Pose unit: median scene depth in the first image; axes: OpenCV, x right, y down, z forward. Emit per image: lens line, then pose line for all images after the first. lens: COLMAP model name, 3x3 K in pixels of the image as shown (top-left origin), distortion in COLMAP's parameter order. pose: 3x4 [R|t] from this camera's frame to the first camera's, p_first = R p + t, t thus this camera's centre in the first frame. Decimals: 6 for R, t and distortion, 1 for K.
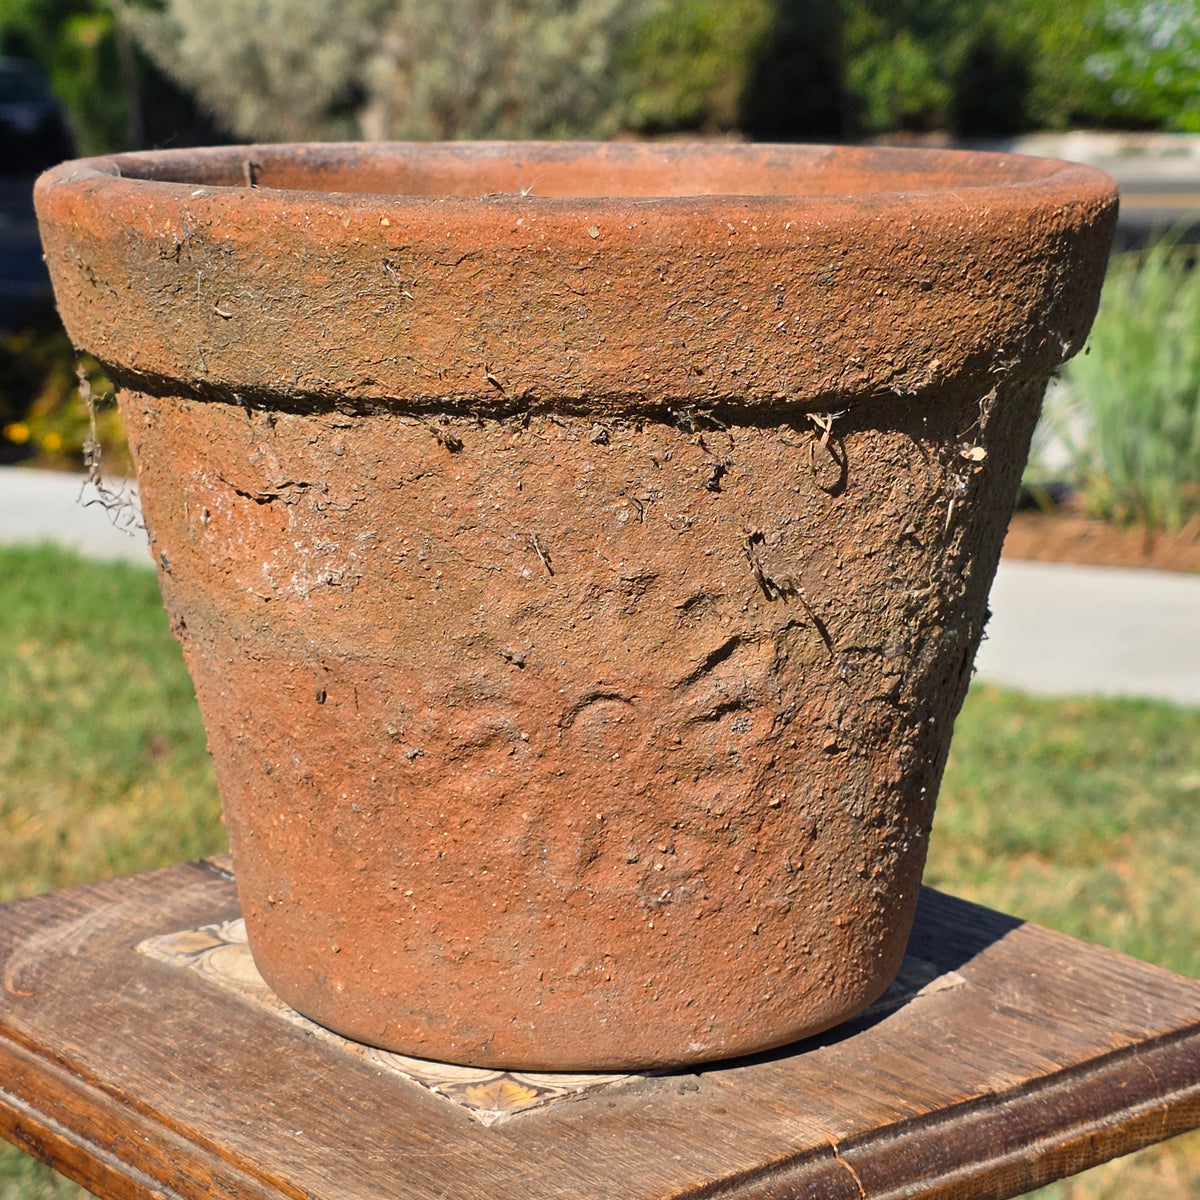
lens RADIAL K [[2770.3, 0, 543.1], [0, 2770.3, 643.6], [0, 0, 1]] dist [0.199203, -1.043788]
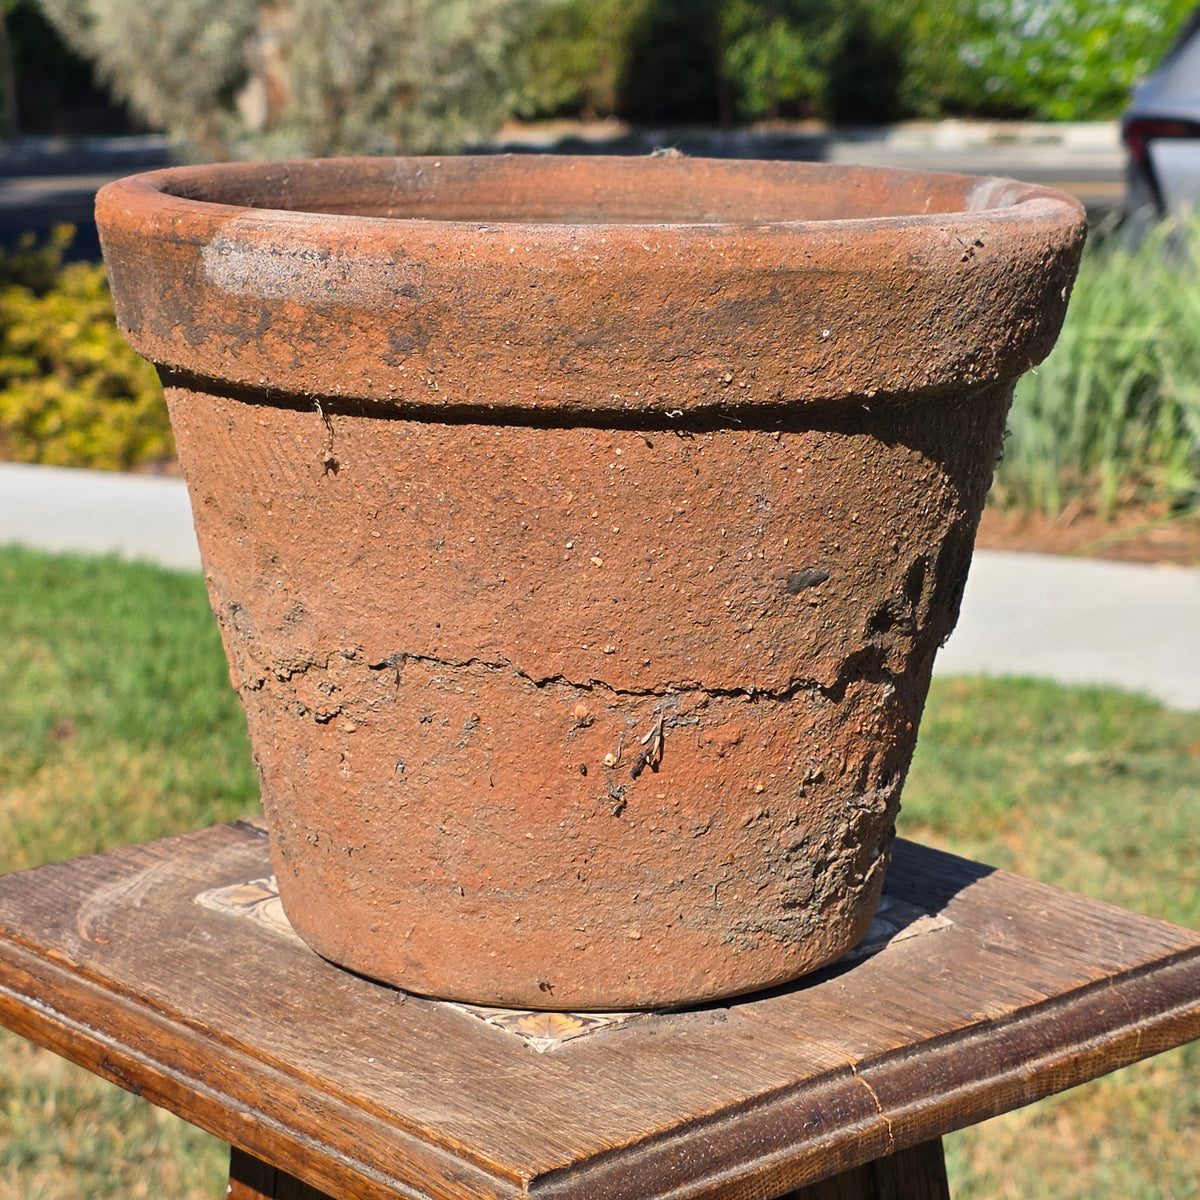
lens RADIAL K [[2770.3, 0, 543.1], [0, 2770.3, 643.6], [0, 0, 1]] dist [0.199203, -1.043788]
pose [[0.998957, -0.004583, 0.045429, -0.066461], [0.004321, 0.999974, 0.005851, 0.003755], [-0.045455, -0.005649, 0.998950, -0.103023]]
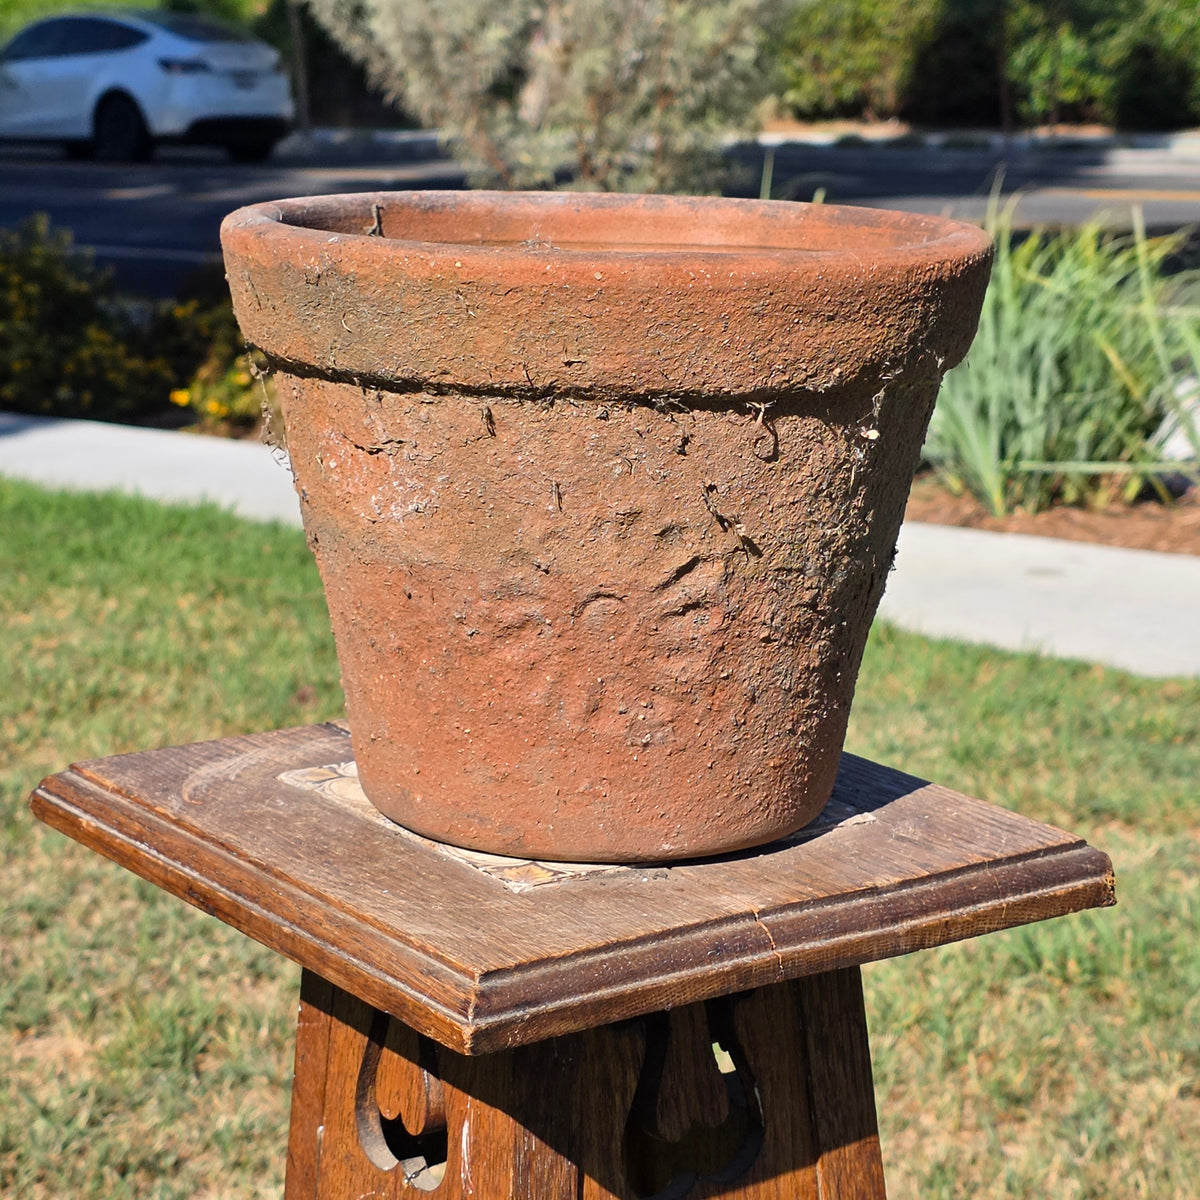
lens RADIAL K [[2771.1, 0, 601.5], [0, 2771.1, 669.2], [0, 0, 1]] dist [0.176664, -0.513574]
pose [[0.998965, 0.031880, -0.032443, 0.064491], [-0.031323, 0.999355, 0.017544, 0.030214], [0.032982, -0.016510, 0.999320, -0.414545]]
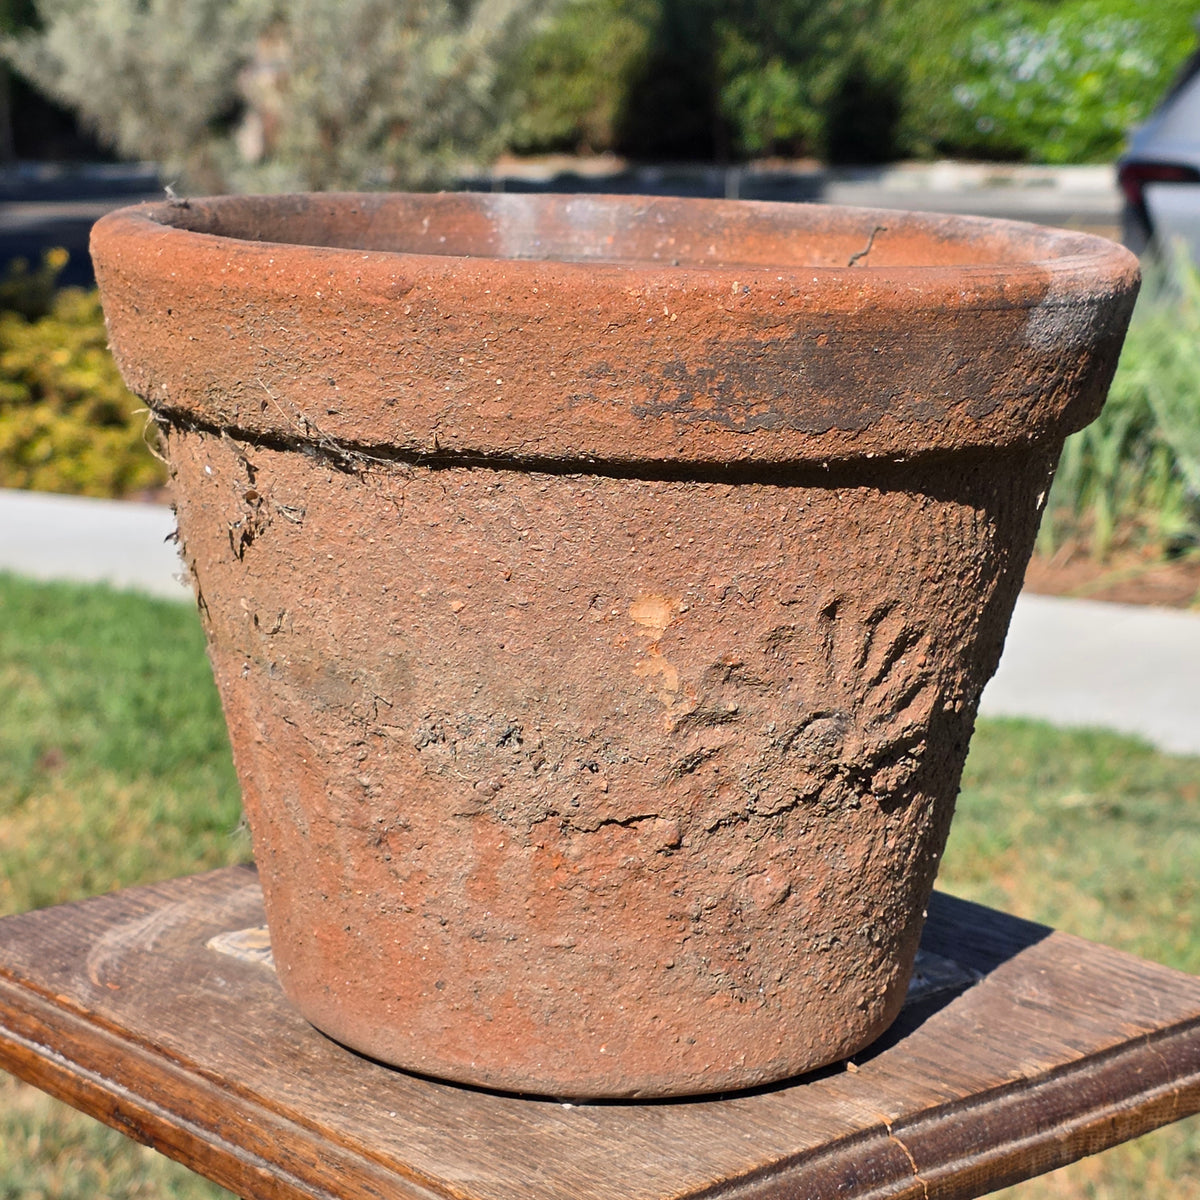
lens RADIAL K [[2776.9, 0, 575.9], [0, 2776.9, 598.1], [0, 0, 1]] dist [0.187994, -1.062664]
pose [[0.998057, 0.010122, 0.061480, -0.082192], [-0.008765, 0.999713, -0.022315, 0.000223], [-0.061689, 0.021733, 0.997859, -0.079310]]
